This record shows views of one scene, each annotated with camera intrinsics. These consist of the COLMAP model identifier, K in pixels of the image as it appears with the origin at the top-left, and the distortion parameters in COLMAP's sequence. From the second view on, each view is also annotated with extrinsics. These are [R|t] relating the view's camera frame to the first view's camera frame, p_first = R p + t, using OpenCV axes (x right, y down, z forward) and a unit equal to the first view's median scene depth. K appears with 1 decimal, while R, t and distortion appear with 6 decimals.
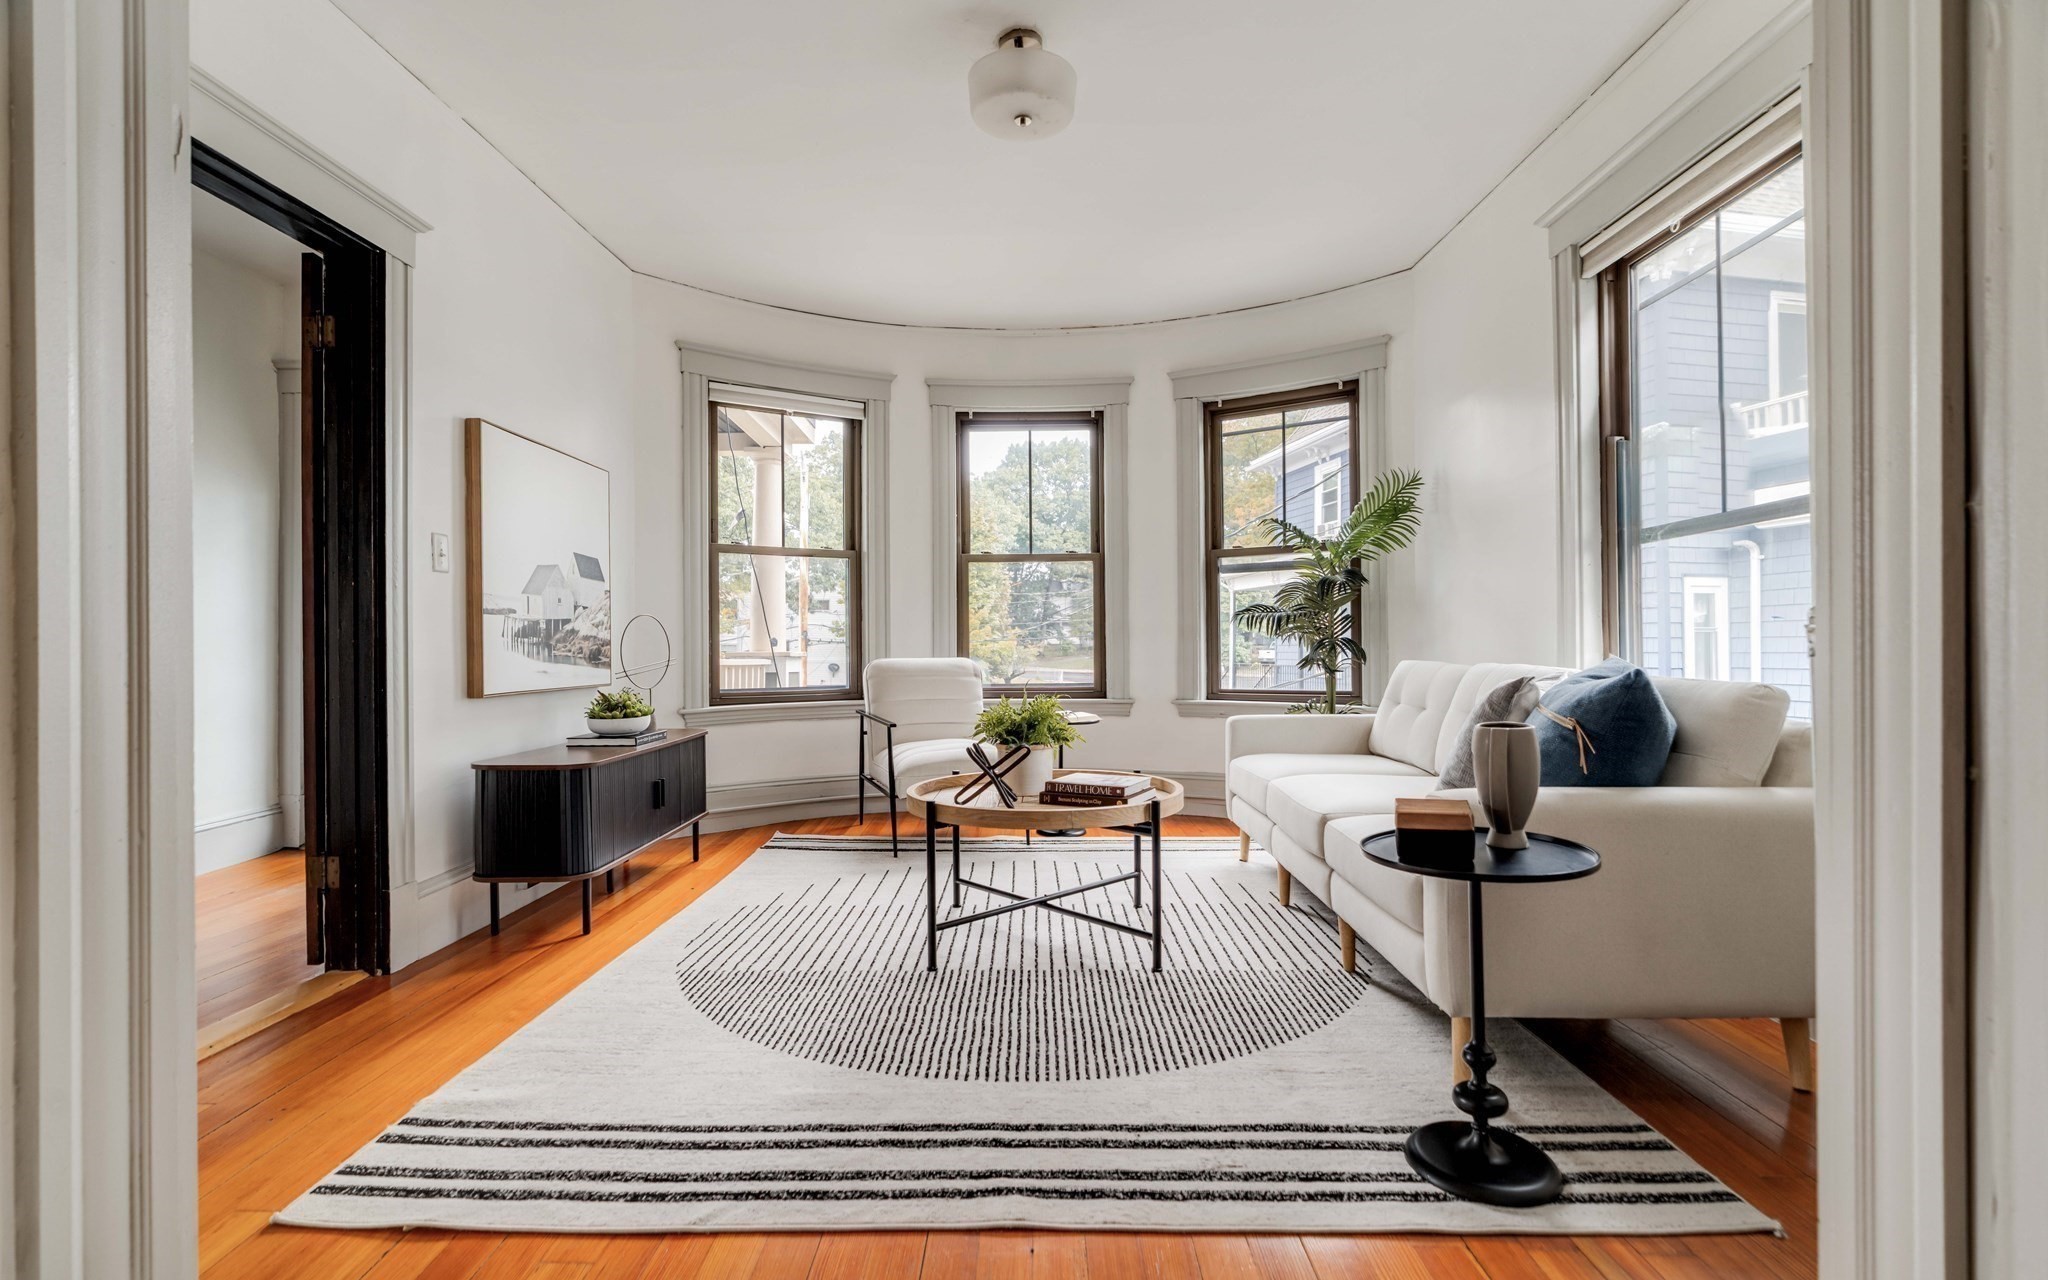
lens RADIAL K [[925.2, 0, 1025.8], [0, 925.2, 647.7], [0, 0, 1]] dist [-0.005160, -0.000107]
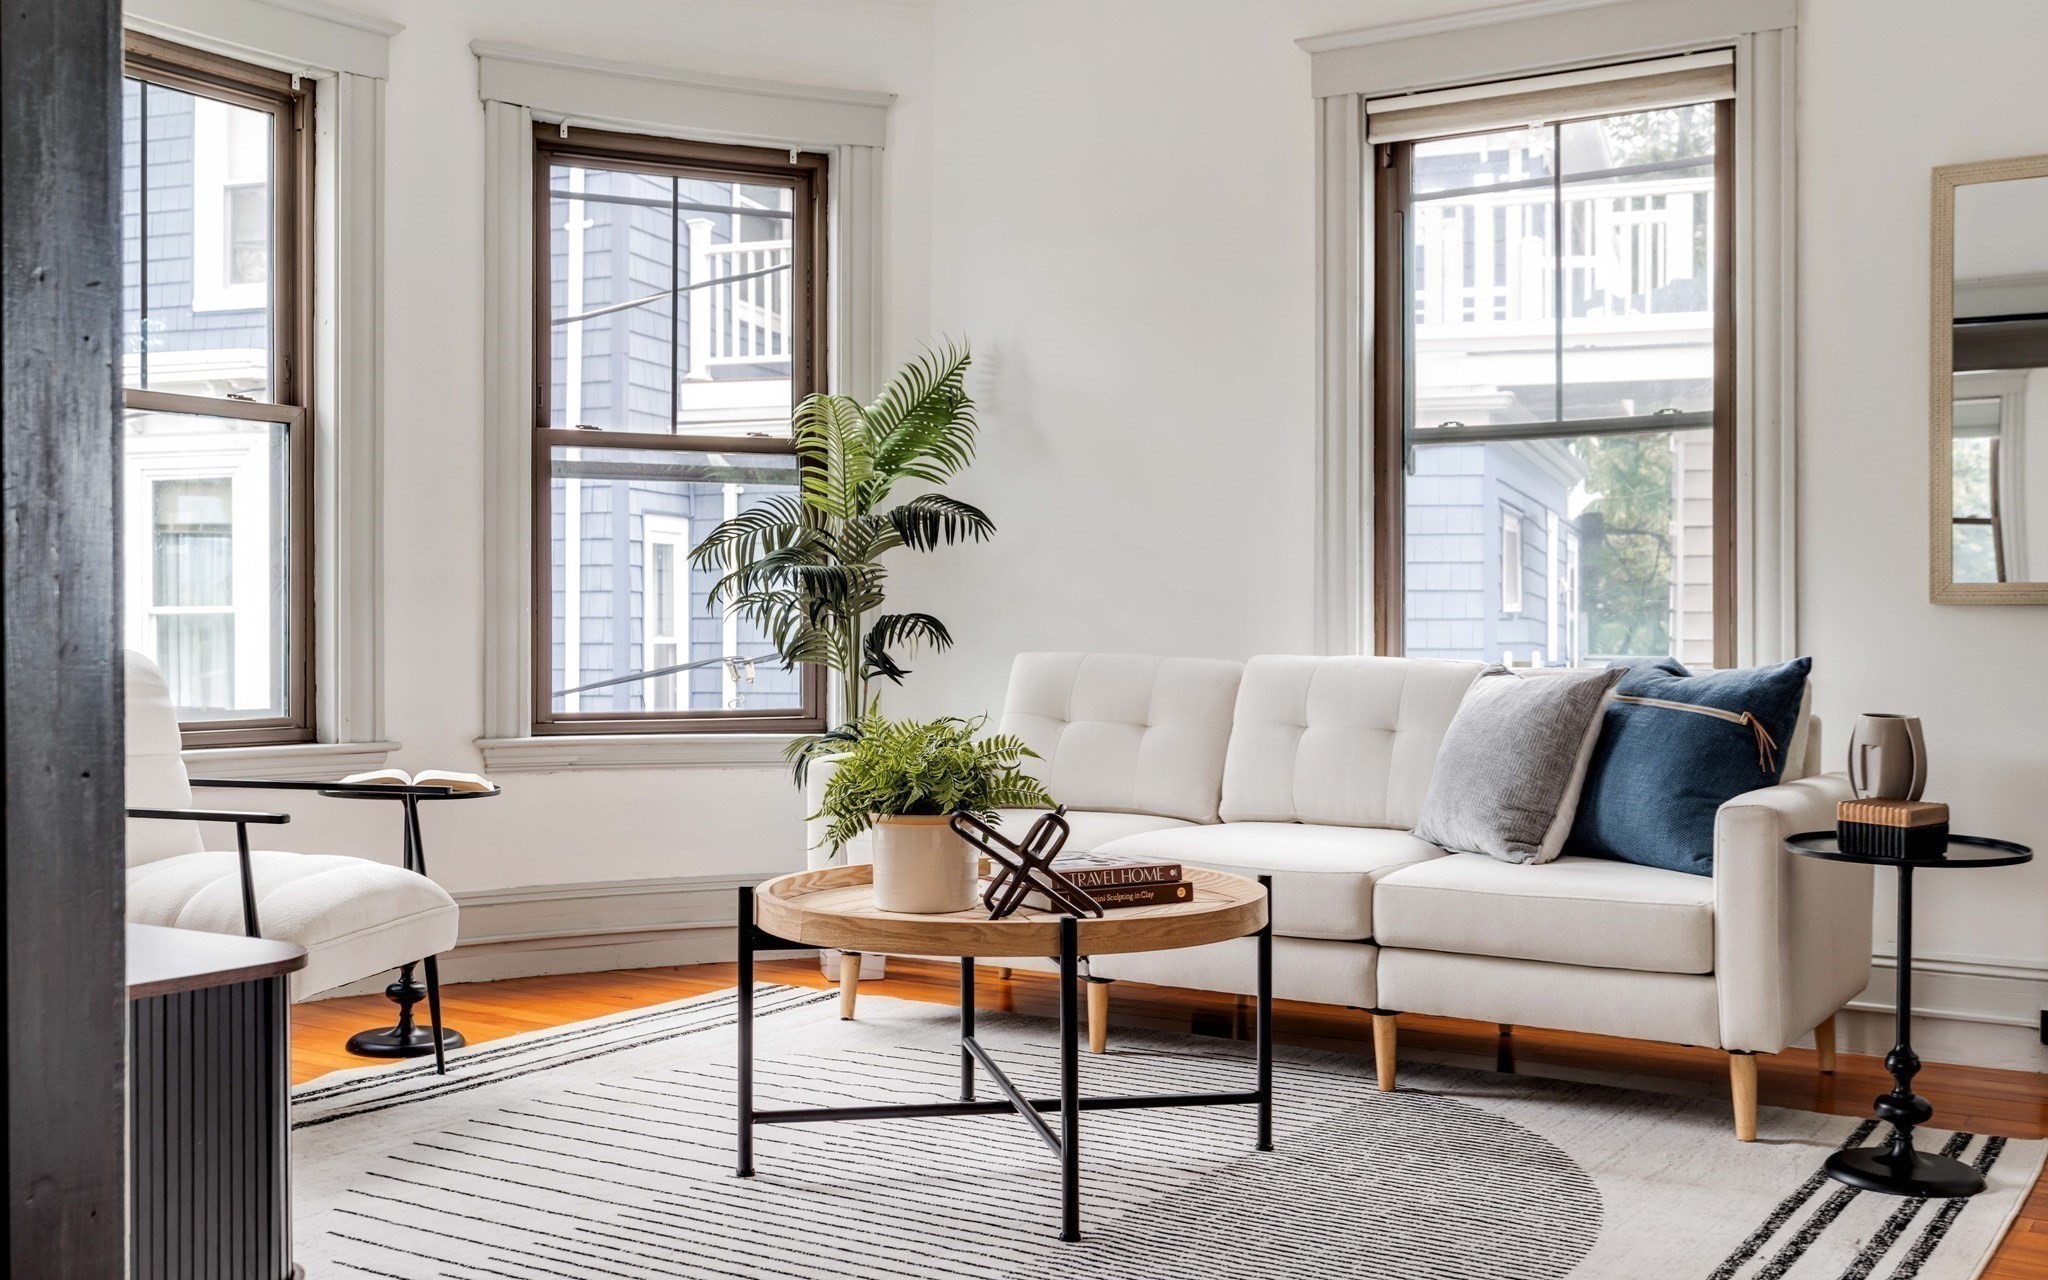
lens RADIAL K [[2049.8, 0, 1024.0], [0, 2049.8, 640.0], [0, 0, 1]] dist [0.005489, -0.011720]
pose [[0.519801, 0.004420, 0.854276, -0.826206], [-0.006676, 0.999977, -0.001112, 0.007717], [-0.854261, -0.005125, 0.519819, 0.314683]]
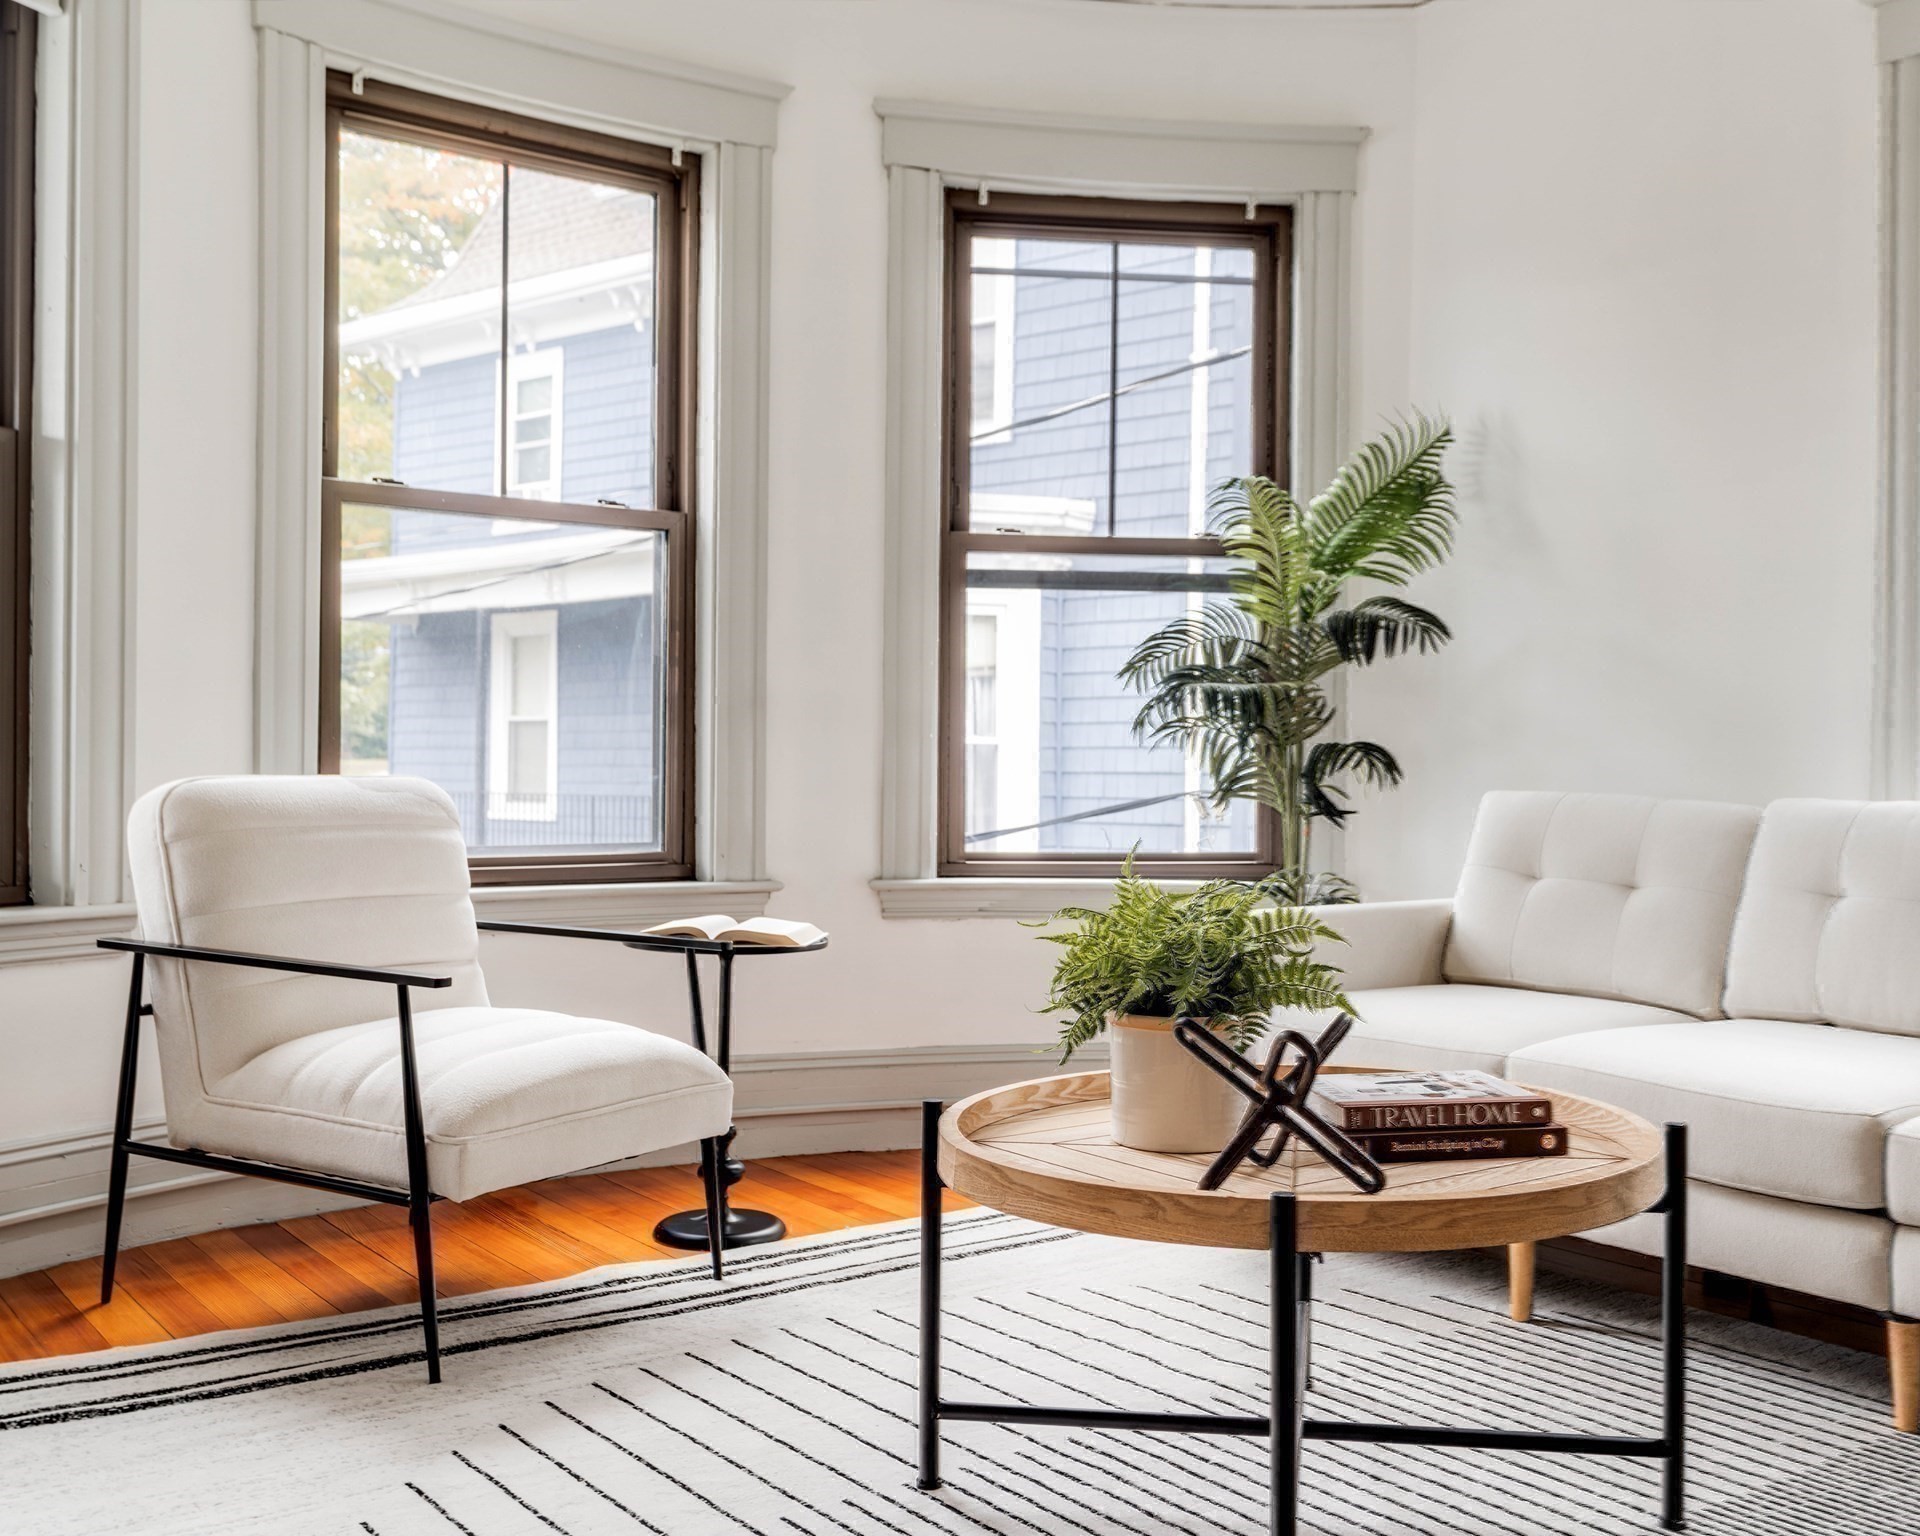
lens RADIAL K [[1932.9, 0, 1122.1], [0, 1932.9, 775.7], [0, 0, 1]] dist [-0.002846, 0.009204]
pose [[0.757338, 0.008909, 0.652962, -0.464689], [-0.015530, 0.999870, 0.004370, 0.004884], [-0.652838, -0.013451, 0.757378, 0.369910]]
